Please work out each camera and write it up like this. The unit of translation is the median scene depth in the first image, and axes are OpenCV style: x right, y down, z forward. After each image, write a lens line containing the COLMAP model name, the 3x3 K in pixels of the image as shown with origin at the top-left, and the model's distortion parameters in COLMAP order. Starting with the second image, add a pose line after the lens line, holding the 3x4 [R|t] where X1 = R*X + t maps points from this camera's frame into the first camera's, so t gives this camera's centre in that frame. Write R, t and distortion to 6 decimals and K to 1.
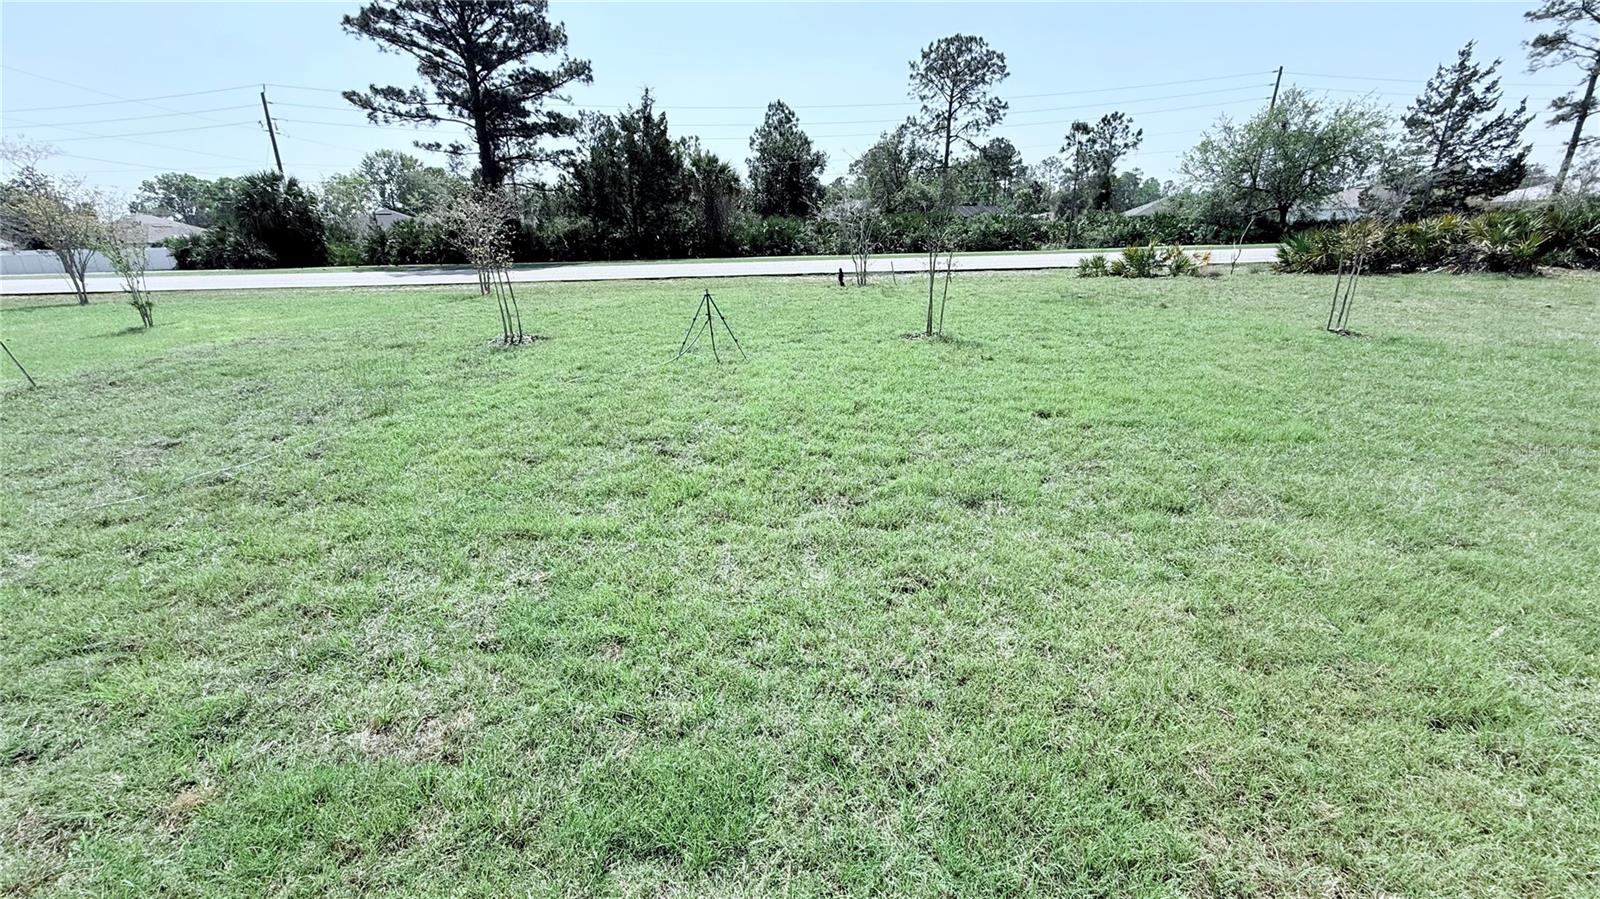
lens RADIAL K [[636.5, 0, 797.5], [0, 636.5, 446.0], [0, 0, 1]] dist [0.000281, -0.000045]
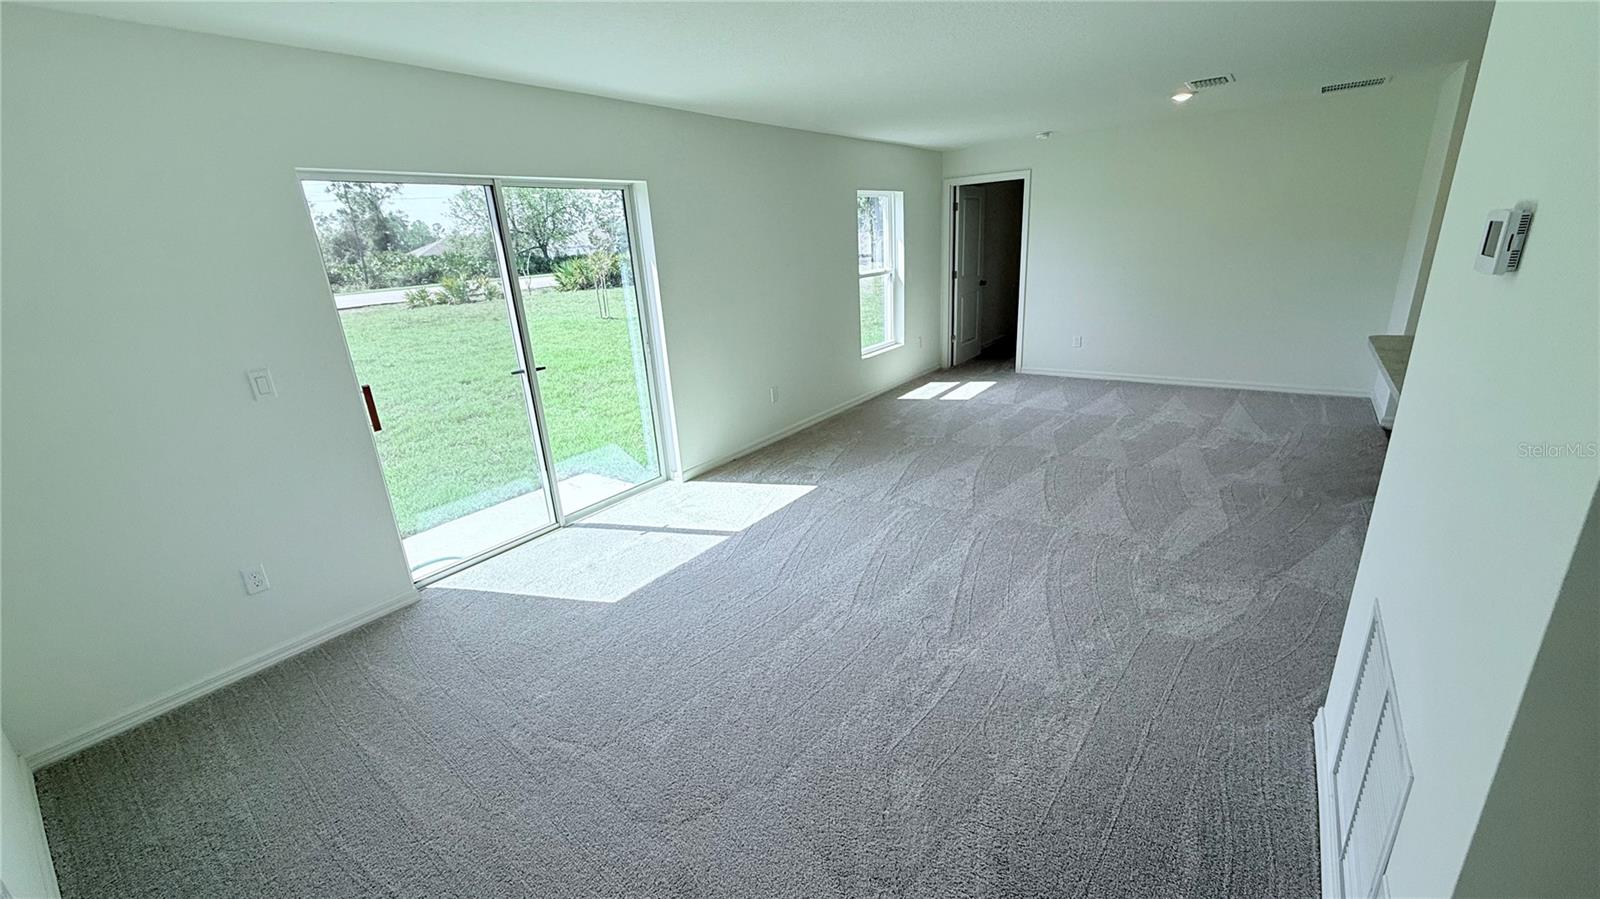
lens RADIAL K [[636.5, 0, 799.6], [0, 636.5, 449.5], [0, 0, 1]] dist [0.000281, -0.000045]
pose [[0.546827, -0.268564, 0.793003, -0.066313], [0.310513, 0.944662, 0.105807, 0.030160], [-0.777535, 0.188380, 0.599960, -0.074735]]
